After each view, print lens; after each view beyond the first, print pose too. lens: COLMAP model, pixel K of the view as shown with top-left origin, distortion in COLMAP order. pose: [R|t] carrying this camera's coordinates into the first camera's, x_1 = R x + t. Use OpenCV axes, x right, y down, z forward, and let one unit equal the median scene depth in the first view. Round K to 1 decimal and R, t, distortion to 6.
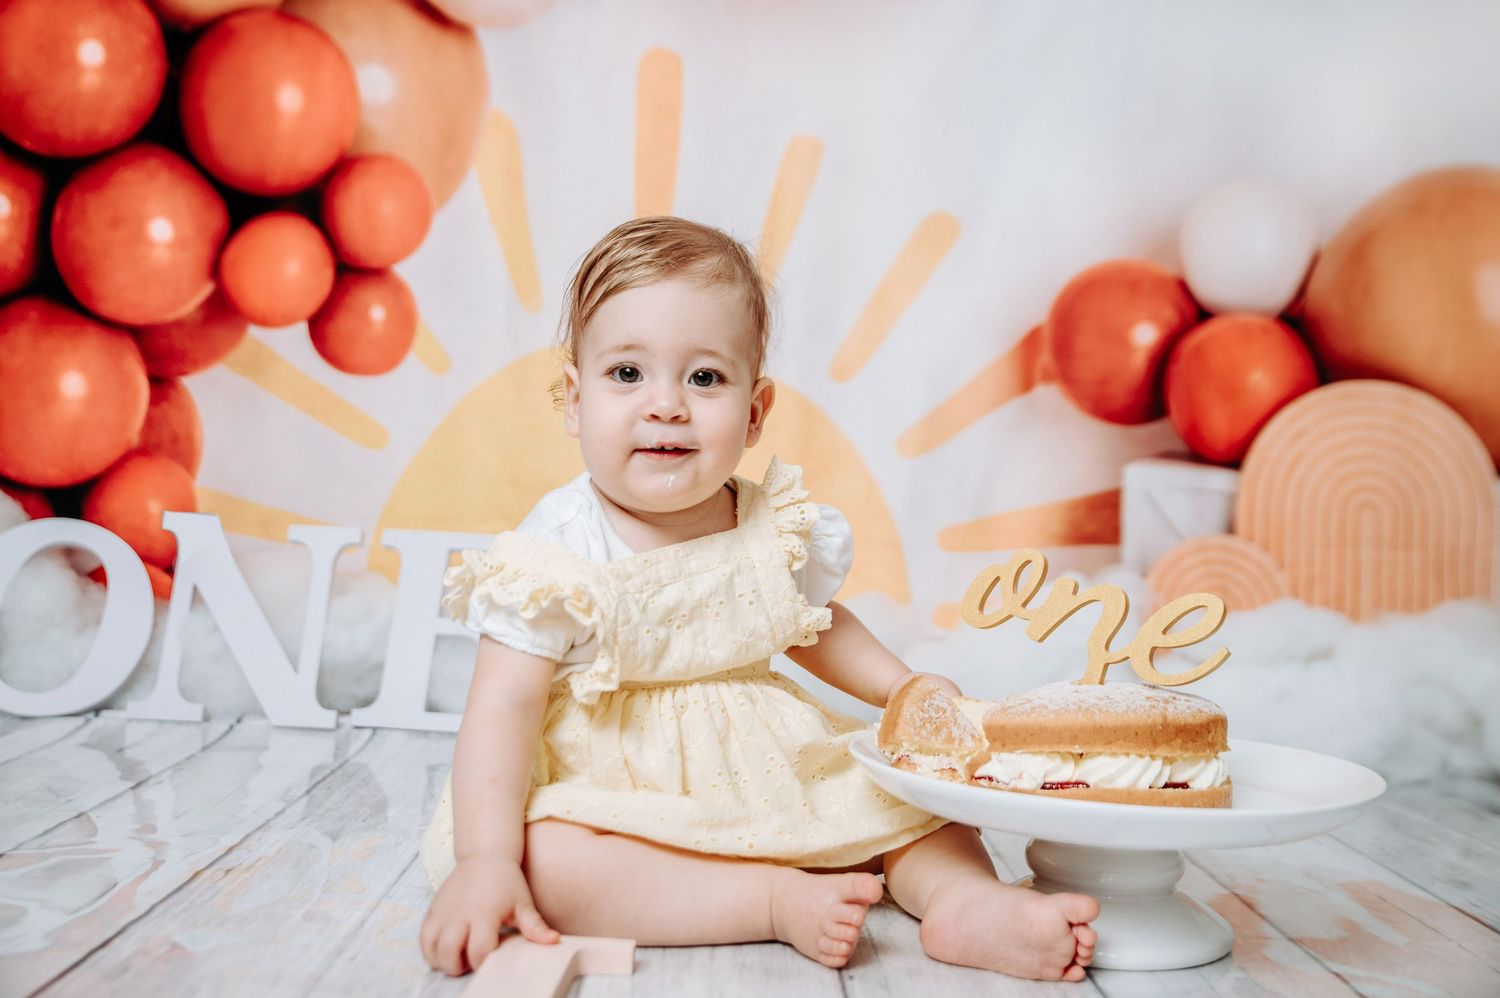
lens RADIAL K [[1555.0, 0, 752.2], [0, 1555.0, 475.5], [0, 0, 1]] dist [-0.015527, 0.007727]
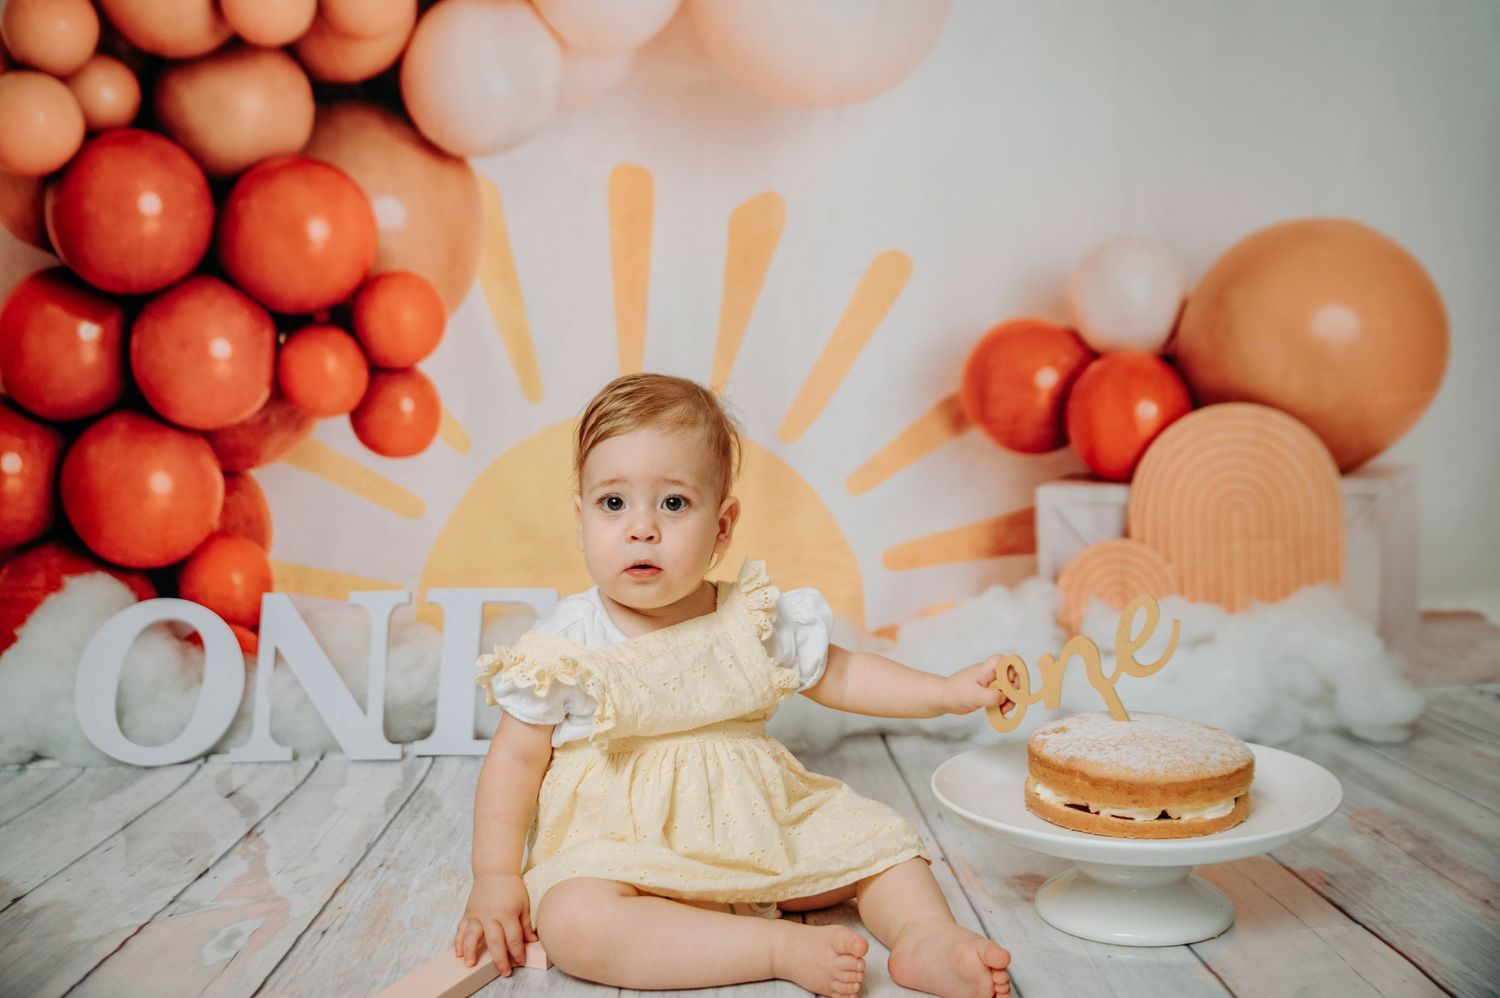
lens RADIAL K [[1303.5, 0, 750.0], [0, 1303.5, 497.5], [0, 0, 1]] dist [-0.067674, 0.081698]
pose [[0.997545, -0.069696, 0.006880, 0.010810], [0.069152, 0.995751, 0.060804, -0.076931], [-0.011088, -0.060179, 0.998126, -0.005002]]
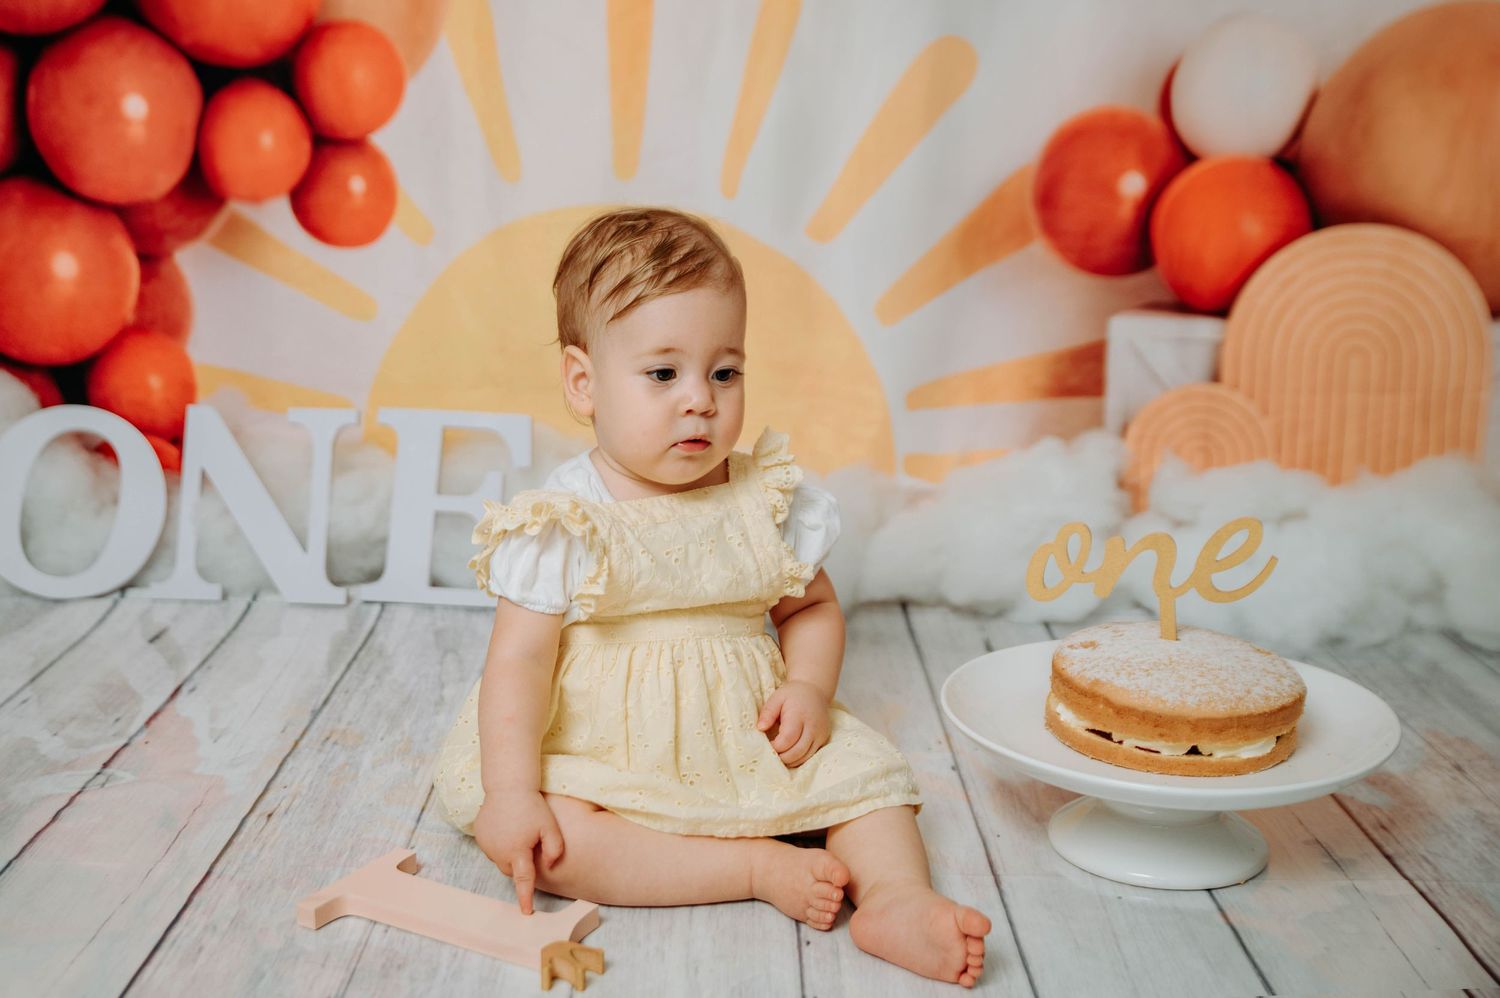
lens RADIAL K [[1676.9, 0, 694.9], [0, 1676.9, 463.6], [0, 0, 1]] dist [-0.018019, 0.028131]
pose [[0.998780, -0.020546, -0.044904, 0.020641], [0.029164, 0.979230, 0.200644, -0.140338], [0.039849, -0.201709, 0.978635, -0.082474]]
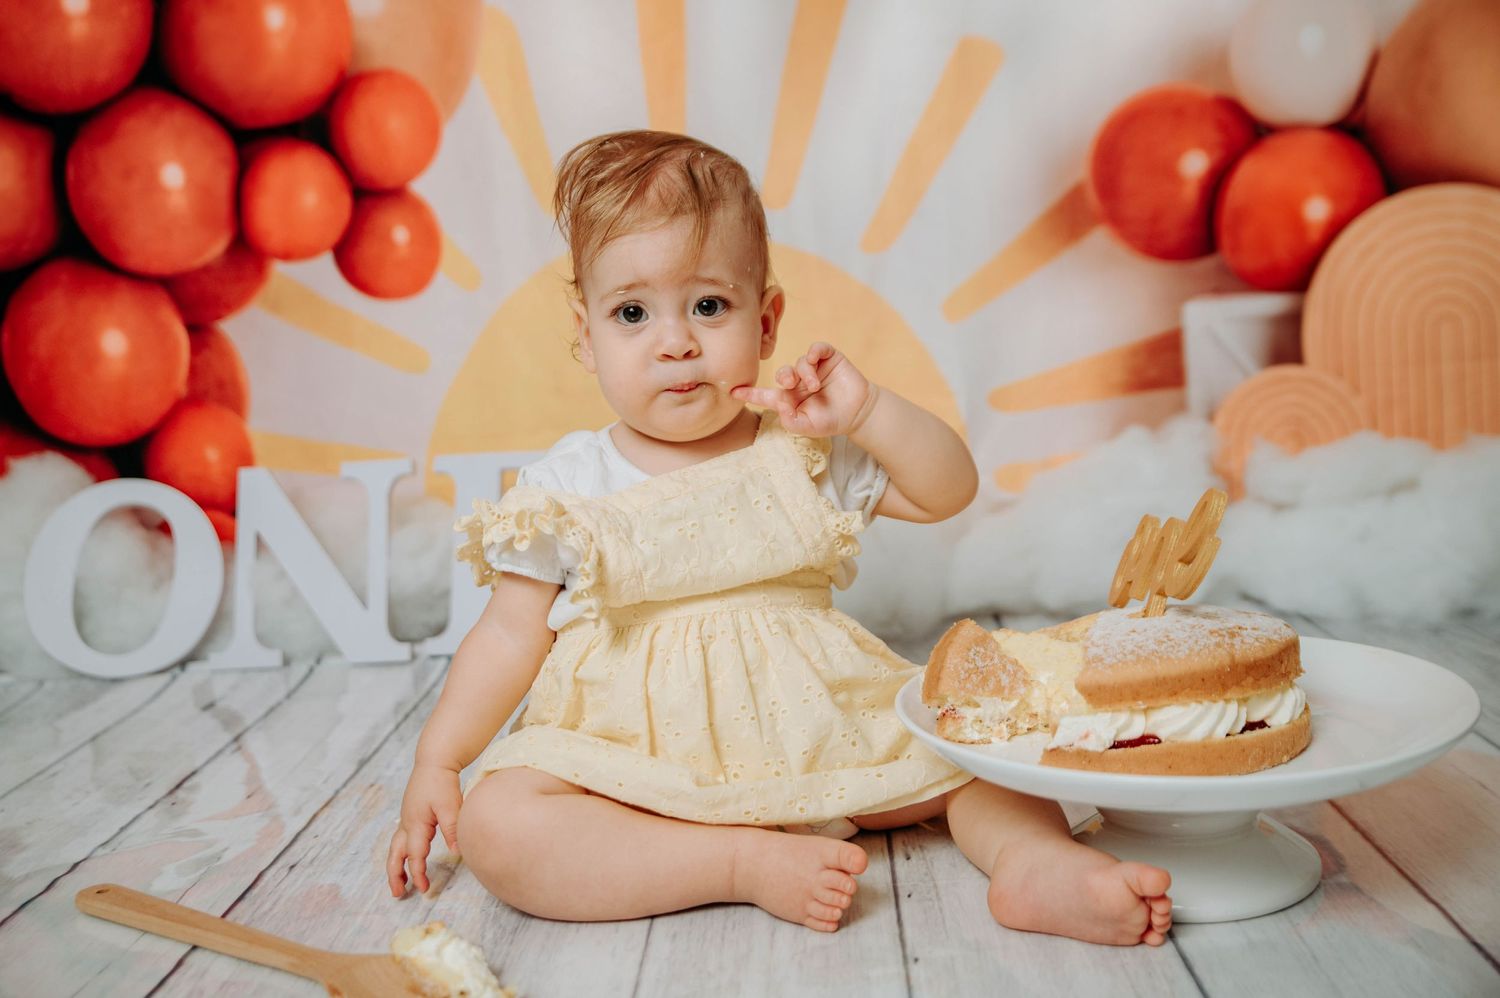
lens RADIAL K [[1491.4, 0, 745.6], [0, 1491.4, 484.1], [0, 0, 1]] dist [-0.024677, 0.033242]
pose [[0.991911, -0.103778, -0.073096, 0.027728], [0.112526, 0.985371, 0.127995, -0.045708], [0.058744, -0.135185, 0.989077, 0.062600]]
